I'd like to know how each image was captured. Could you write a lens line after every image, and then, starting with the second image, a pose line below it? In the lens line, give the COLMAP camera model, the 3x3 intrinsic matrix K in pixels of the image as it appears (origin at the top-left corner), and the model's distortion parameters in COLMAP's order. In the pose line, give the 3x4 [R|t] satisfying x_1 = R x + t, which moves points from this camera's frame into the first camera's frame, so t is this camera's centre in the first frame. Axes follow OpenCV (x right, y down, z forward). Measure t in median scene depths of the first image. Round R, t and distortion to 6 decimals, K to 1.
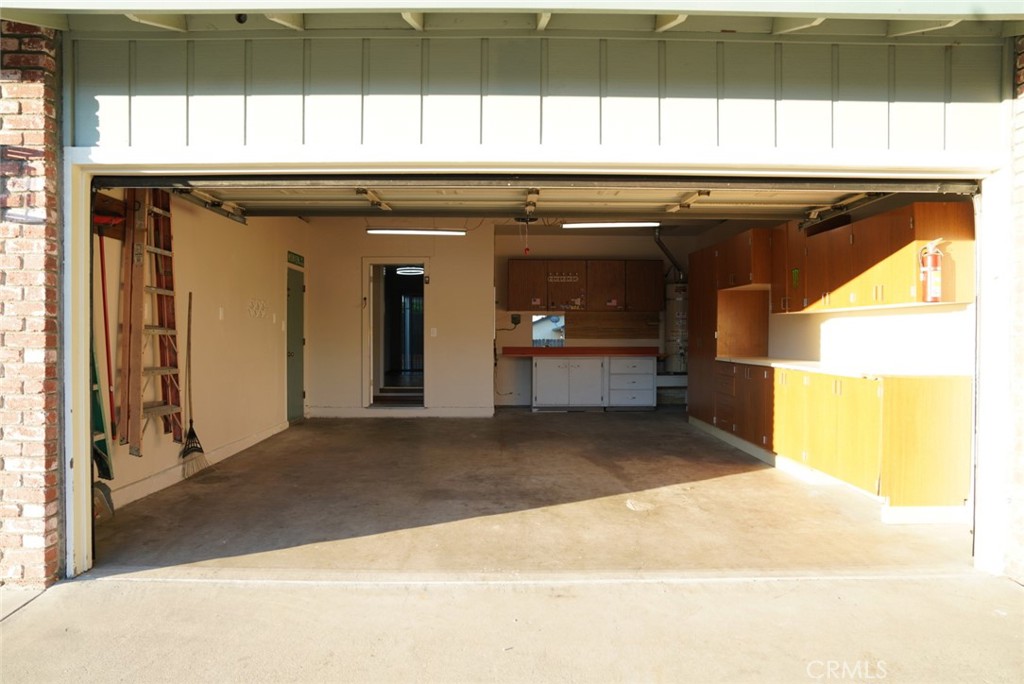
lens RADIAL K [[713.0, 0, 509.9], [0, 713.0, 344.8], [0, 0, 1]] dist [-0.112990, 0.093687]
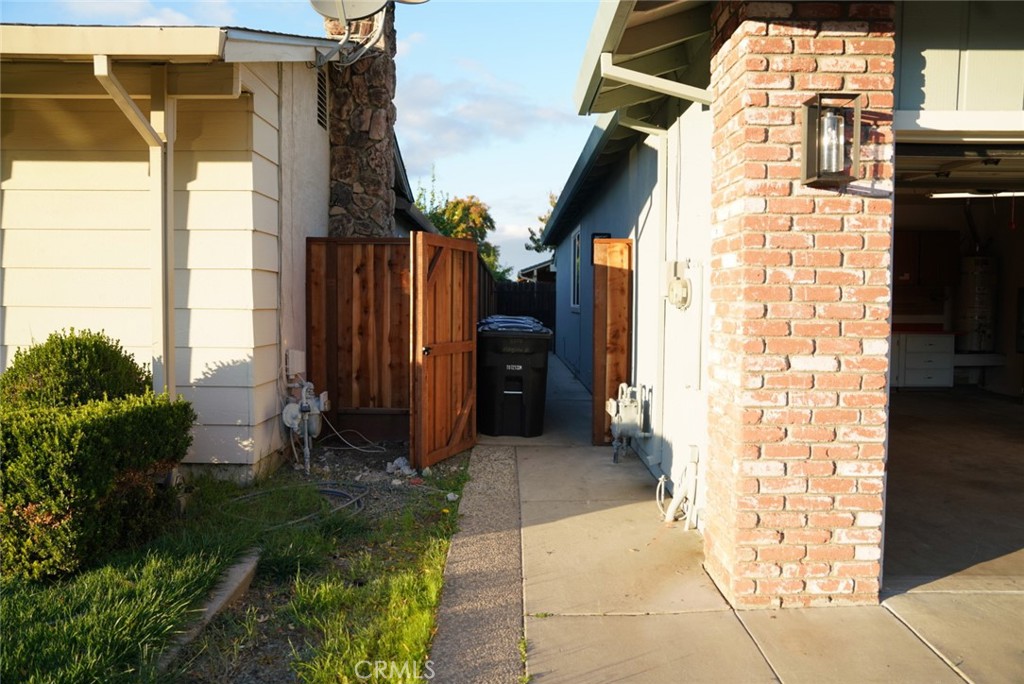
lens RADIAL K [[743.5, 0, 510.3], [0, 743.5, 345.5], [0, 0, 1]] dist [-0.029327, 0.005114]
pose [[0.999854, -0.001445, -0.017021, -1.145458], [0.002109, 0.999234, 0.039086, -0.024209], [0.016951, -0.039116, 0.999091, 0.040087]]
